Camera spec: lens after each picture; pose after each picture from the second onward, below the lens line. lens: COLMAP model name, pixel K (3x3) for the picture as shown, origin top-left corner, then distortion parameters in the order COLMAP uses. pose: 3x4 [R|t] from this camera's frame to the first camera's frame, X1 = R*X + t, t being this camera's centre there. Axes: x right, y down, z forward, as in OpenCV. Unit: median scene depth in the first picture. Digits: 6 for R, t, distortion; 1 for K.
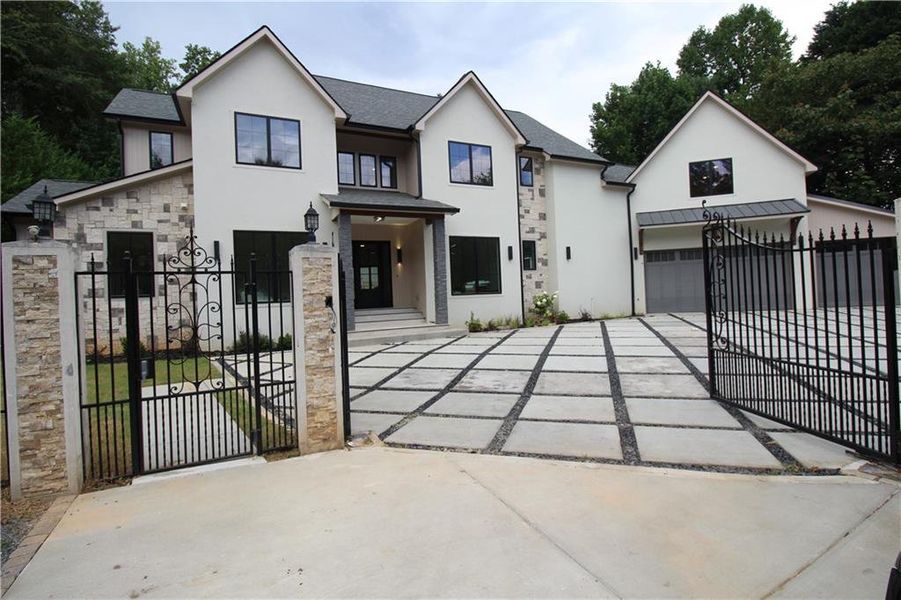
lens RADIAL K [[417.3, 0, 451.7], [0, 417.3, 291.8], [0, 0, 1]] dist [-0.007655, -0.004259]
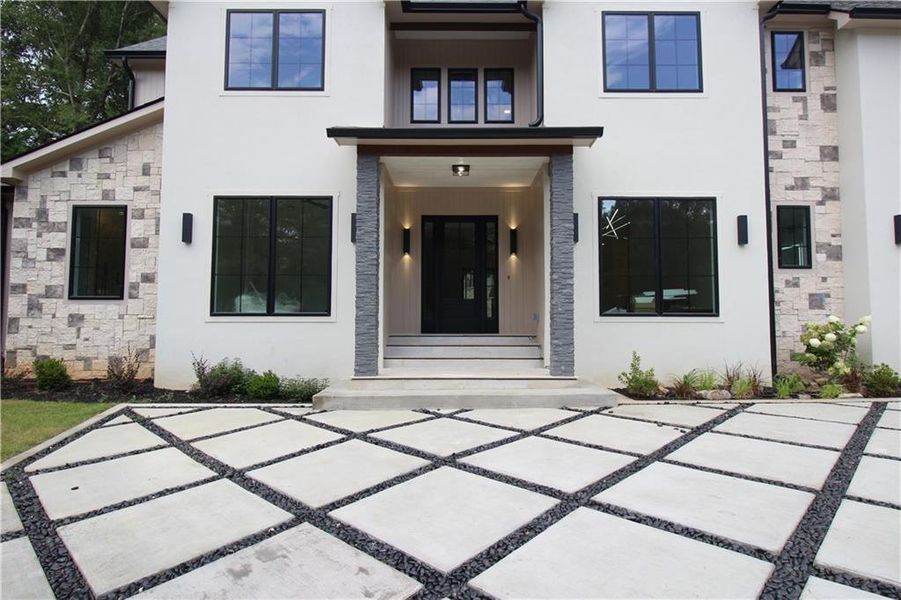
lens RADIAL K [[510.7, 0, 453.6], [0, 510.7, 287.8], [0, 0, 1]] dist [-0.004715, -0.000137]
pose [[0.904094, 0.016667, -0.427008, 0.125882], [-0.034450, 0.998829, -0.033955, 0.001888], [0.425942, 0.045409, 0.903610, 0.476168]]
